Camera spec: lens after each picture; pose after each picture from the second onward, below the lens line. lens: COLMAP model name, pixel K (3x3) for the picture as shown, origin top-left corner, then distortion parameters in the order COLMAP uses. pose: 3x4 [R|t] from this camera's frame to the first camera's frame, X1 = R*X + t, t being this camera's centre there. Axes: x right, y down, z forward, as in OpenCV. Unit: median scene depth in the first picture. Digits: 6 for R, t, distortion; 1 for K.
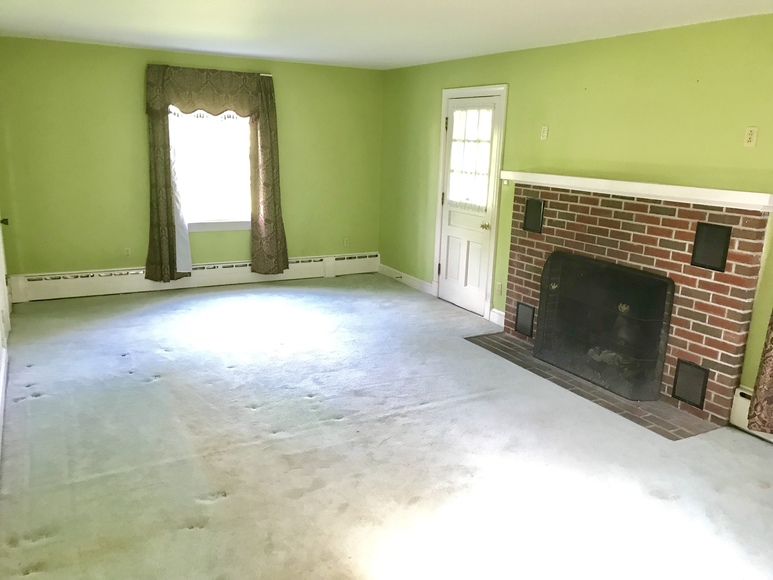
lens RADIAL K [[639.4, 0, 386.5], [0, 639.4, 290.0], [0, 0, 1]] dist [-0.014256, -0.011085]
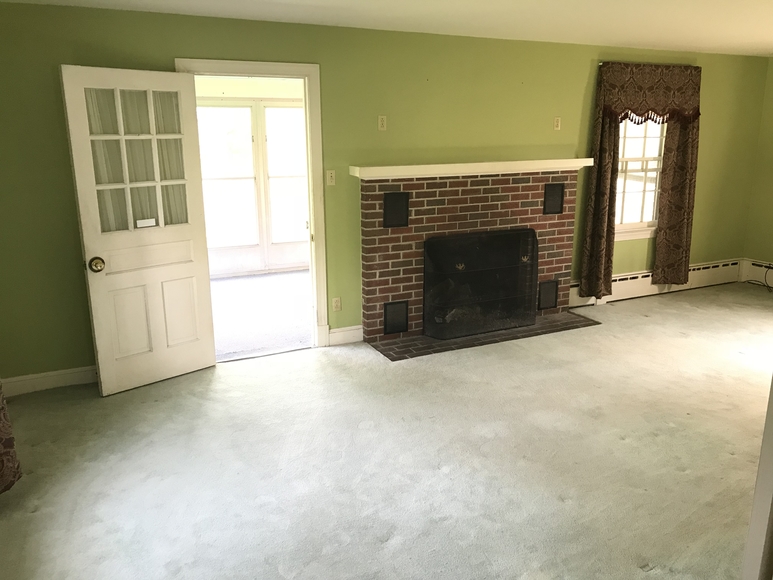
lens RADIAL K [[639.4, 0, 386.5], [0, 639.4, 290.0], [0, 0, 1]] dist [-0.014256, -0.011085]
pose [[0.044294, -0.285429, 0.957376, -0.823297], [0.236503, 0.934071, 0.267539, -0.300812], [-0.970620, 0.214572, 0.108879, 1.061783]]
